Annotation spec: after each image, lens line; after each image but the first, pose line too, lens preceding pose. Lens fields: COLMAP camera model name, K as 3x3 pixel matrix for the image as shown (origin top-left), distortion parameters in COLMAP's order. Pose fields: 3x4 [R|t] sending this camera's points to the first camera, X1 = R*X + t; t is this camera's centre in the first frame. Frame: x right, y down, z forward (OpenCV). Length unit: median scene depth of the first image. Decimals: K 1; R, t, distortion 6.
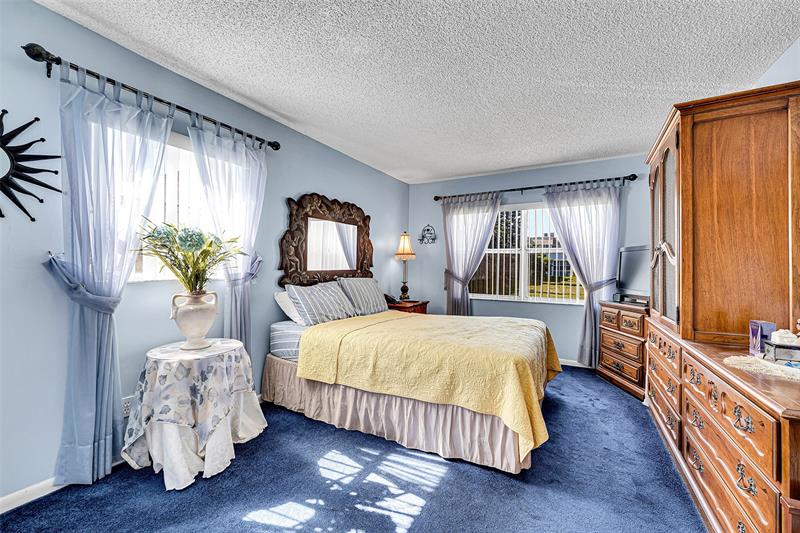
lens RADIAL K [[332.7, 0, 409.3], [0, 332.7, 265.4], [0, 0, 1]] dist [-0.001652, -0.000091]
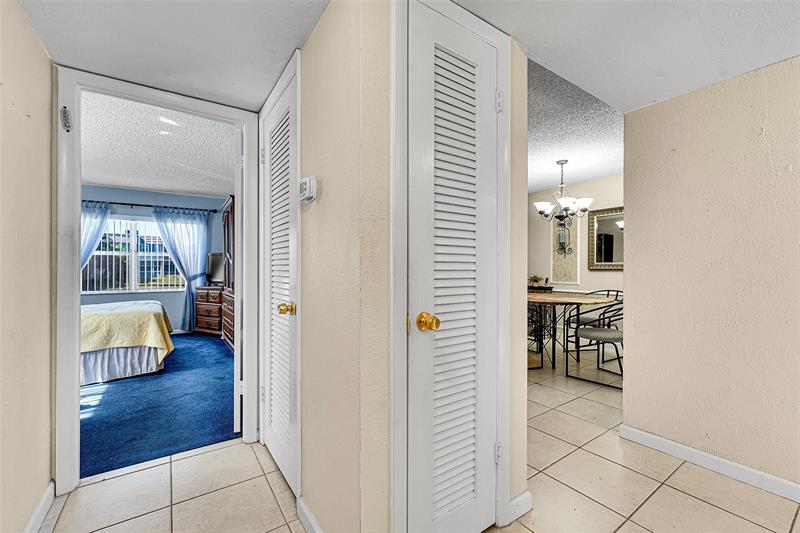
lens RADIAL K [[318.2, 0, 392.6], [0, 318.2, 267.0], [0, 0, 1]] dist [0.000159, 0.000152]
pose [[0.464785, -0.011782, 0.885345, -0.331360], [0.007578, 0.999928, 0.009329, 0.006475], [-0.885391, 0.002373, 0.464841, -0.531867]]
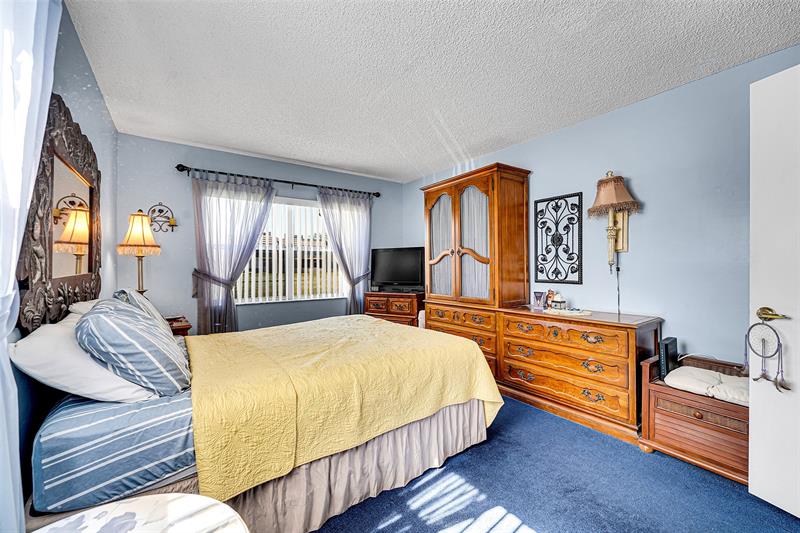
lens RADIAL K [[317.9, 0, 400.0], [0, 317.9, 266.5], [0, 0, 1]] dist [-0.001258, -0.000003]
pose [[0.449297, -0.013636, 0.893278, -0.405456], [0.002791, 0.999900, 0.013860, -0.003048], [-0.893378, -0.003734, 0.449291, 0.378373]]
